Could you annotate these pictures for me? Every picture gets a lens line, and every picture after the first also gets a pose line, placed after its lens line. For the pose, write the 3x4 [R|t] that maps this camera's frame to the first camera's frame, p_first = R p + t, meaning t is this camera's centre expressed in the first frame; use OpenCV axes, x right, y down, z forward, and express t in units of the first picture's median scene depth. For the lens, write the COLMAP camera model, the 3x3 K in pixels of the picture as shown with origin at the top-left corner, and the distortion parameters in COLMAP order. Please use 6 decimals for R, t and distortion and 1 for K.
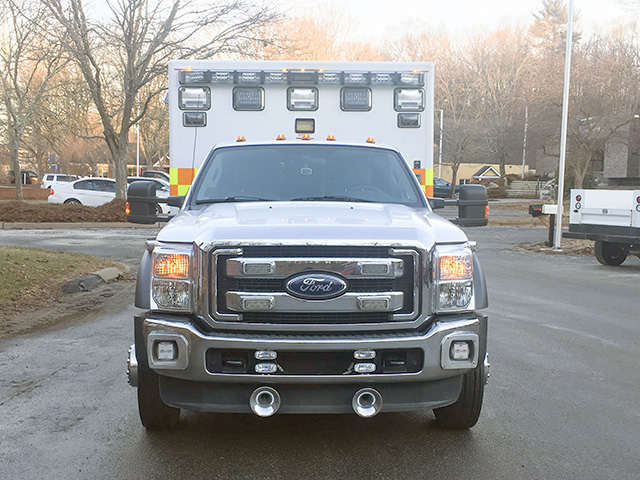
lens RADIAL K [[783.4, 0, 320.0], [0, 783.4, 240.0], [0, 0, 1]] dist [0.061707, -0.012410]
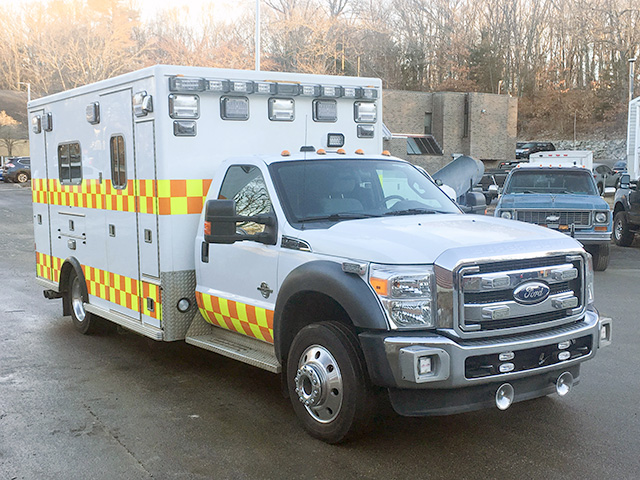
lens RADIAL K [[775.5, 0, 320.1], [0, 775.5, 251.1], [0, 0, 1]] dist [0.104859, 0.002846]
pose [[0.857170, -0.072043, 0.509969, -0.598192], [0.049287, 0.997098, 0.058016, -0.059673], [-0.512669, -0.024595, 0.858234, 0.109079]]
